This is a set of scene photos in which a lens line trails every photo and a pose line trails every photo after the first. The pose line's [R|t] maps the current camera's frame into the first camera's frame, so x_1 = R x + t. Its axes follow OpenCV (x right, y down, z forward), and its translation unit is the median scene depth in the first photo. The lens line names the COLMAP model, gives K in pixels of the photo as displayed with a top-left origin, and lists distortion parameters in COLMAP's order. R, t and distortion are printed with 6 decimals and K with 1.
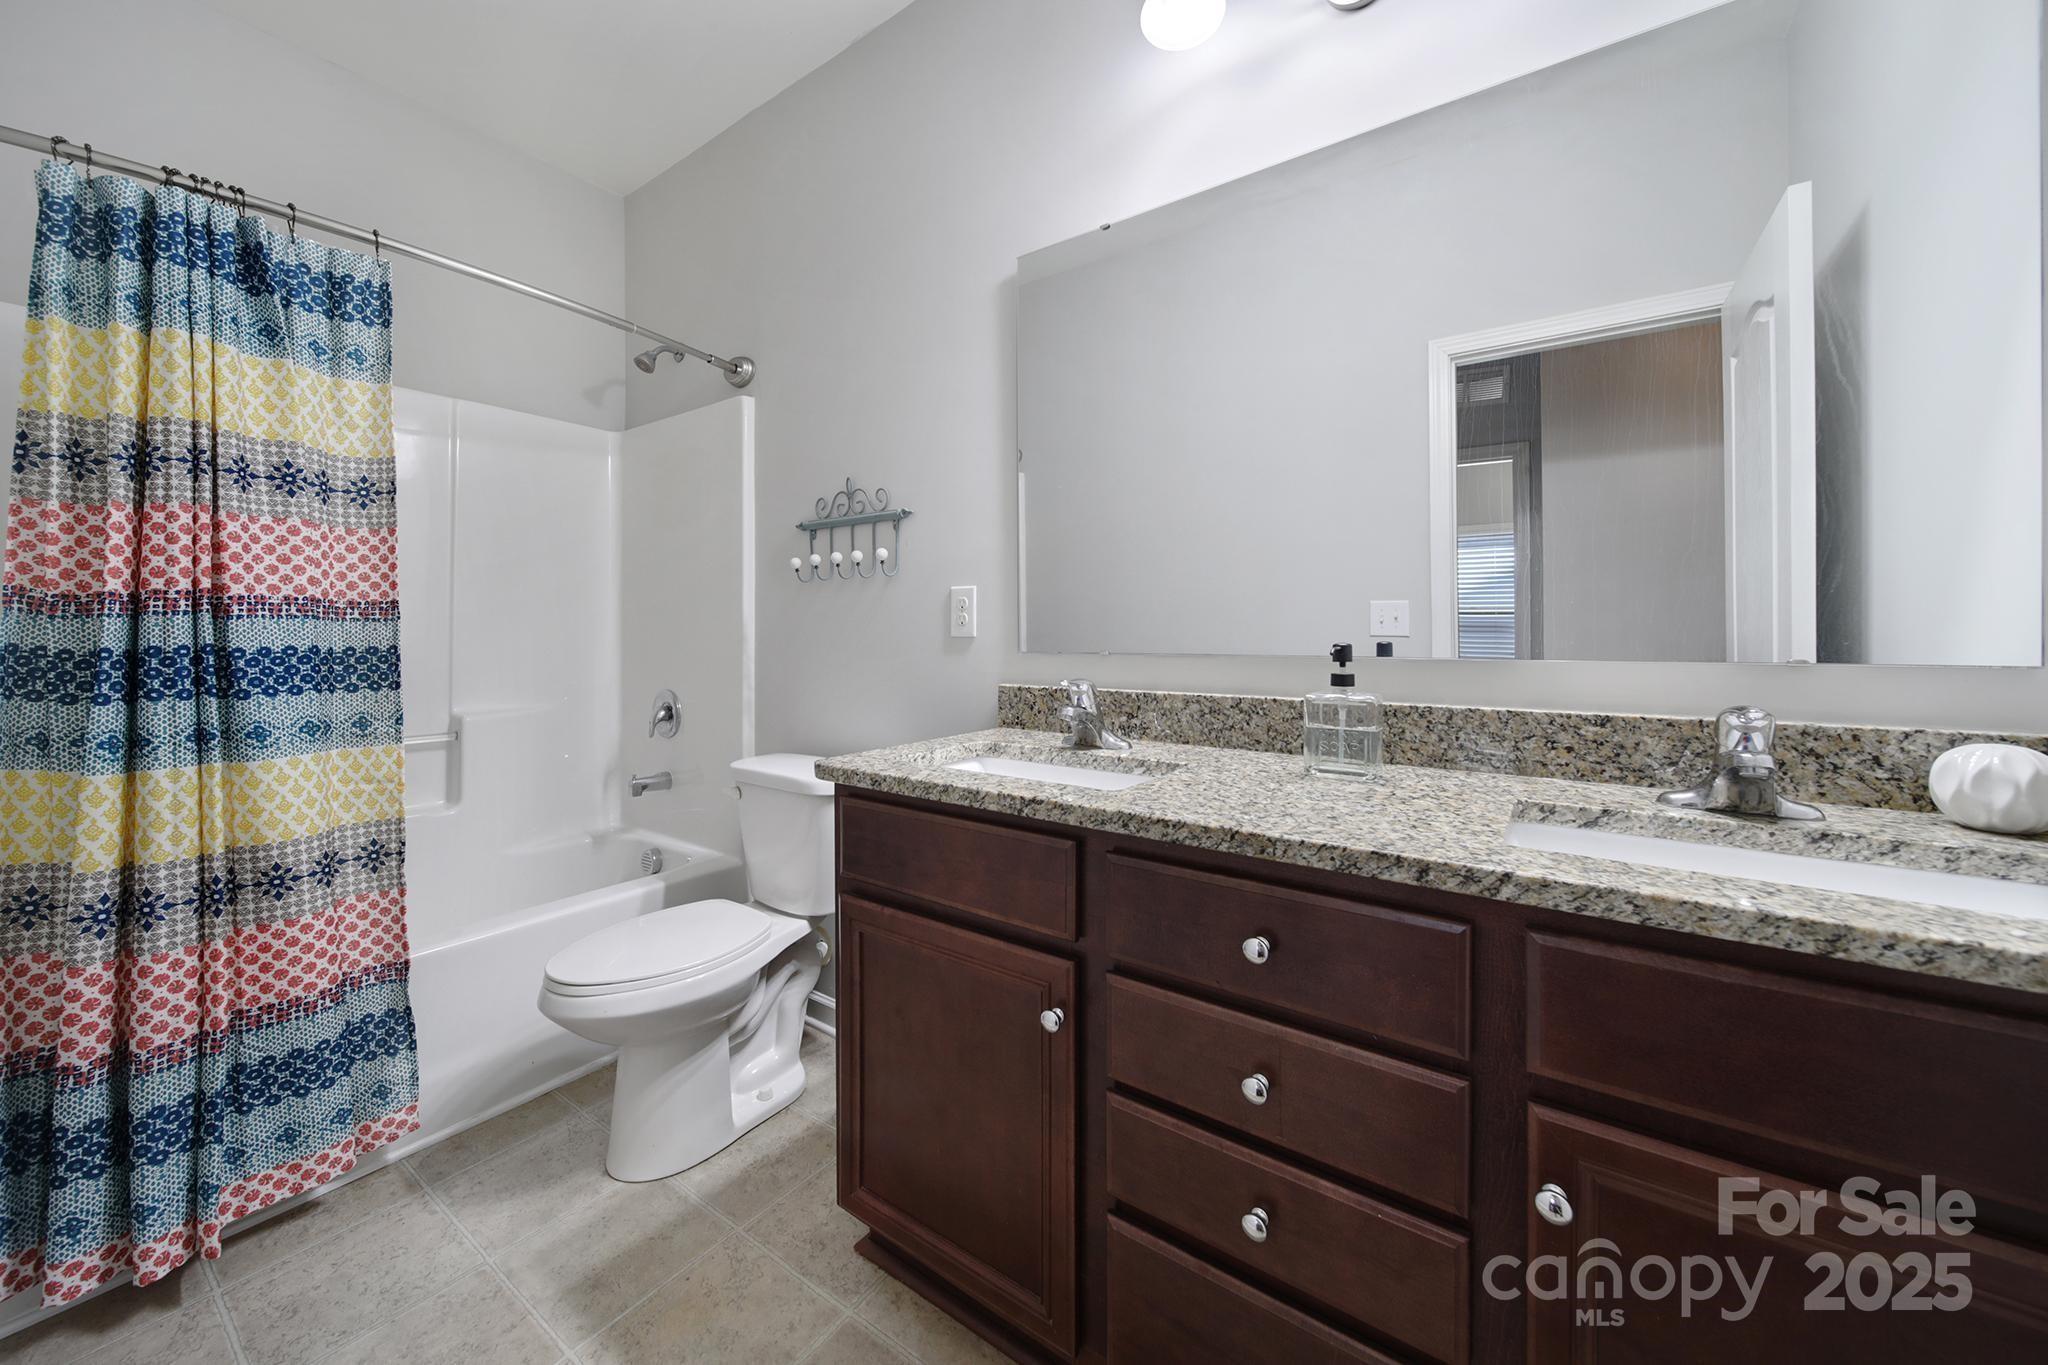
lens RADIAL K [[755.4, 0, 1016.5], [0, 755.4, 672.9], [0, 0, 1]] dist [-0.000790, -0.000015]
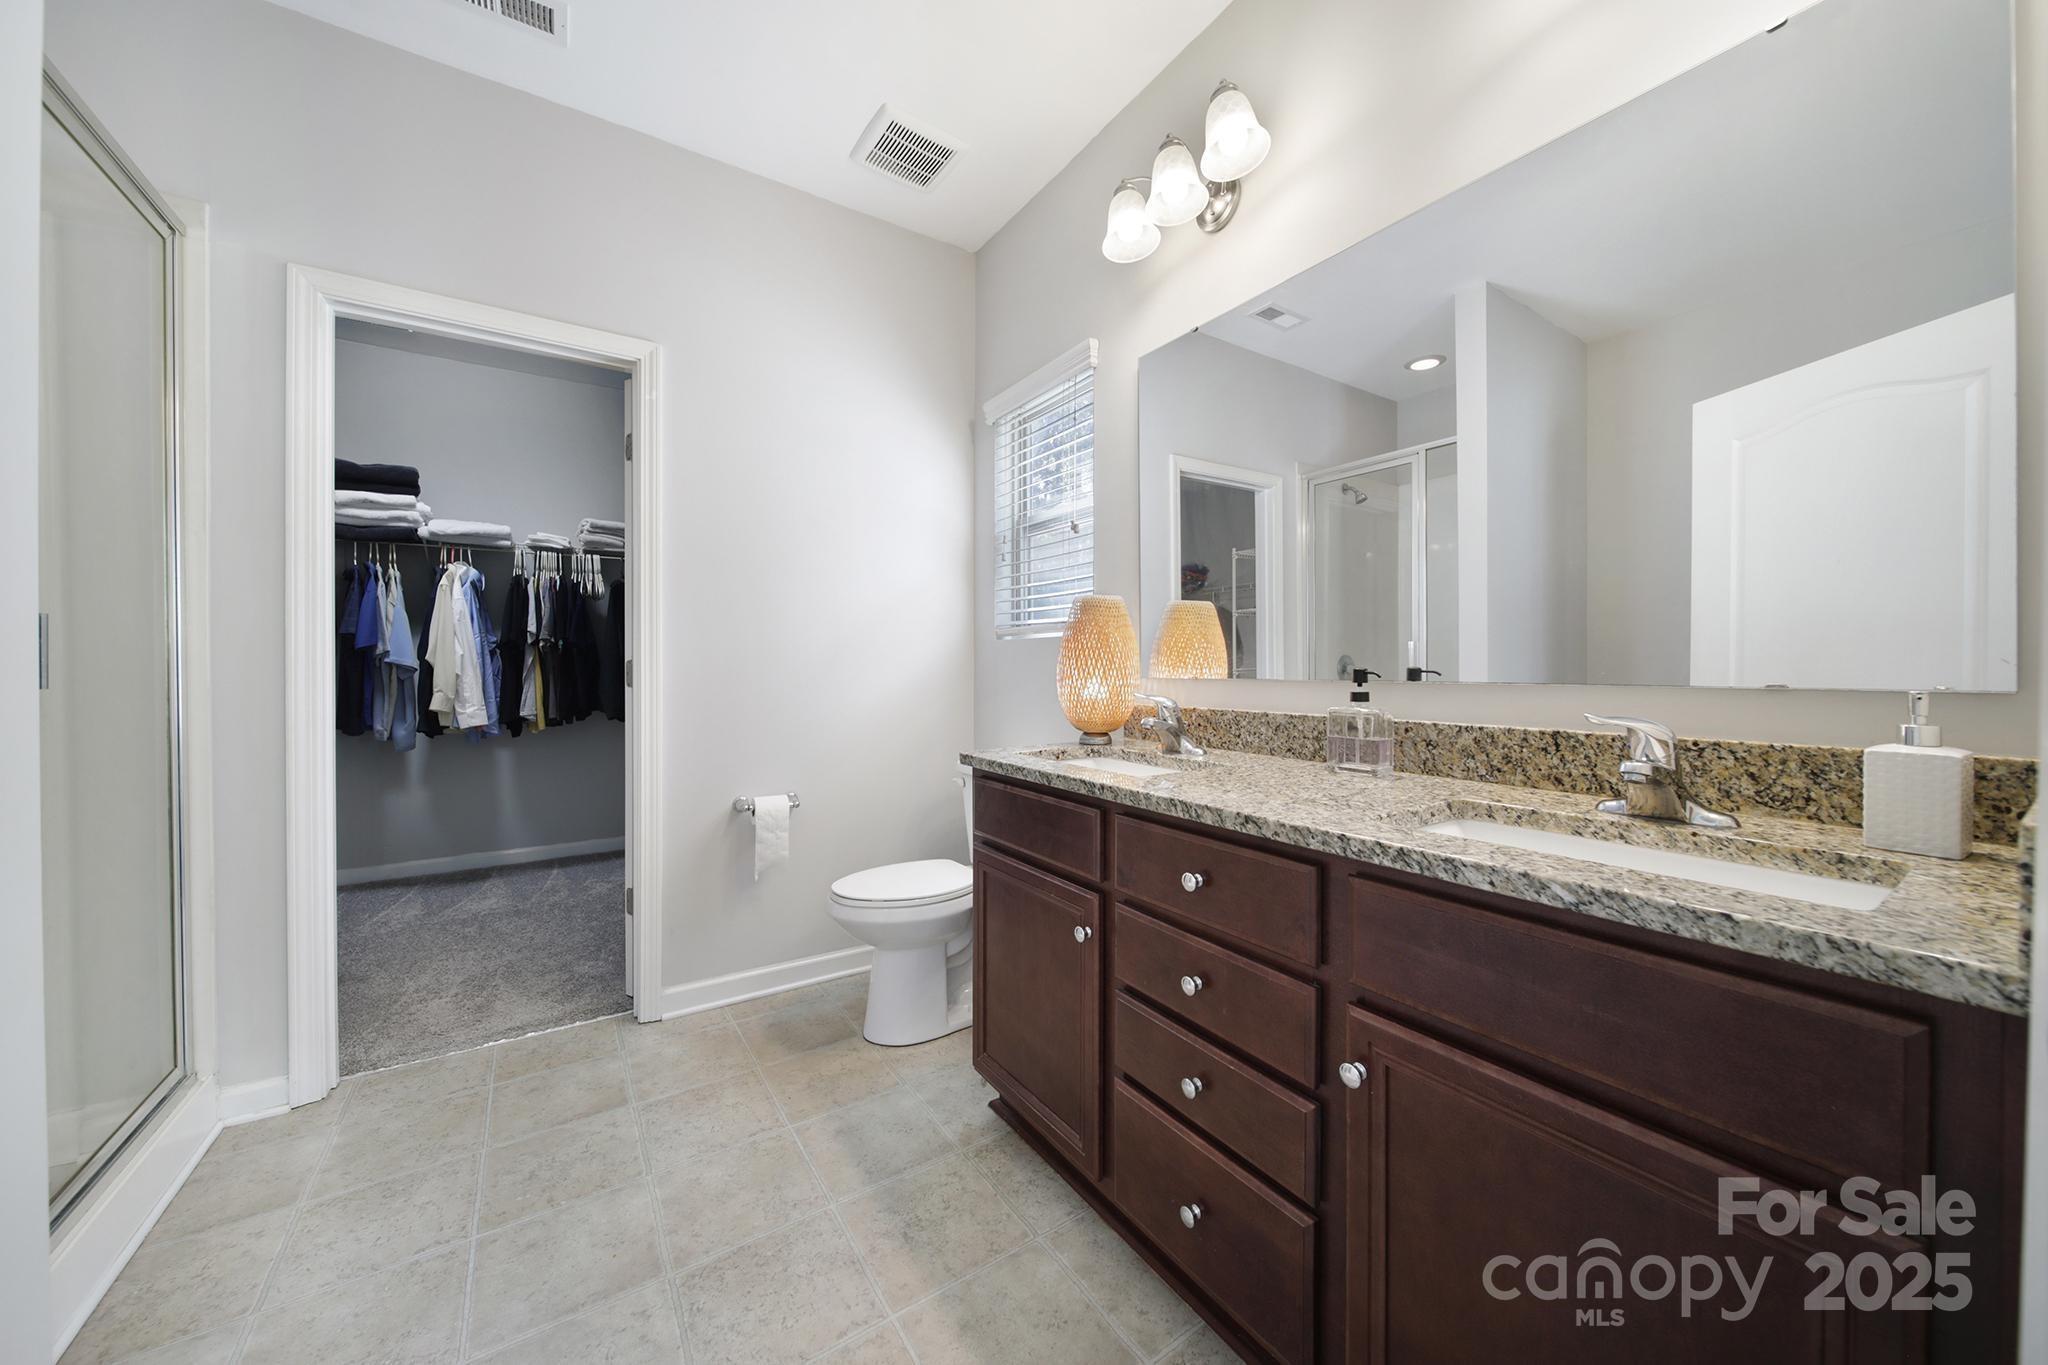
lens RADIAL K [[716.2, 0, 1022.1], [0, 716.2, 674.7], [0, 0, 1]] dist [-0.000624, -0.000219]
pose [[0.936024, -0.001693, -0.351931, 0.370717], [-0.009760, 0.999479, -0.030768, 0.010782], [0.351800, 0.032234, 0.935520, -0.285039]]
